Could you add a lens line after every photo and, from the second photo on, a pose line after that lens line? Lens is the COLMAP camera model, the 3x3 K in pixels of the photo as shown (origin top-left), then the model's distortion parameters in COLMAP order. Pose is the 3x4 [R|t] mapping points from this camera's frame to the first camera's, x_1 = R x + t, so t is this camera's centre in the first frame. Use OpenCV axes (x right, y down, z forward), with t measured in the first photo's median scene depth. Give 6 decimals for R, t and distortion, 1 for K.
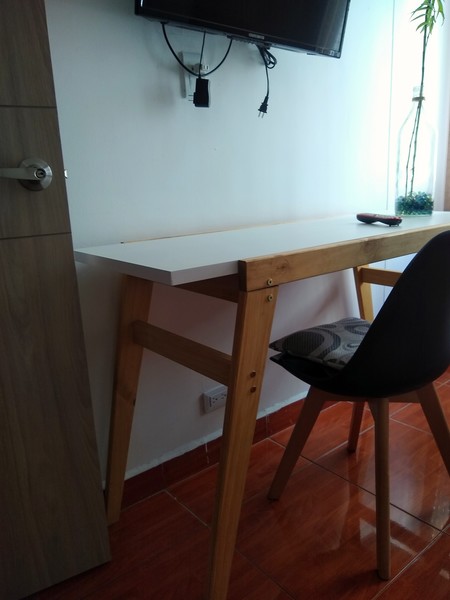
lens RADIAL K [[478.9, 0, 225.2], [0, 478.9, 296.5], [0, 0, 1]] dist [0.004355, -0.005757]
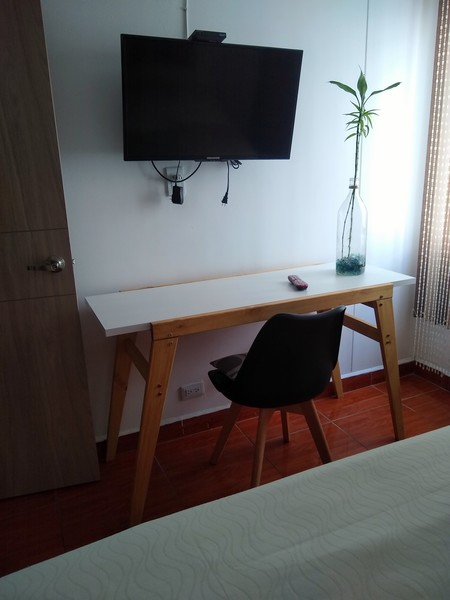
lens RADIAL K [[478.9, 0, 225.2], [0, 478.9, 296.5], [0, 0, 1]] dist [0.004355, -0.005757]
pose [[0.965108, 0.082528, -0.248508, 0.508723], [-0.068814, 0.995613, 0.063392, -0.211712], [0.252649, -0.044079, 0.966553, -0.452703]]
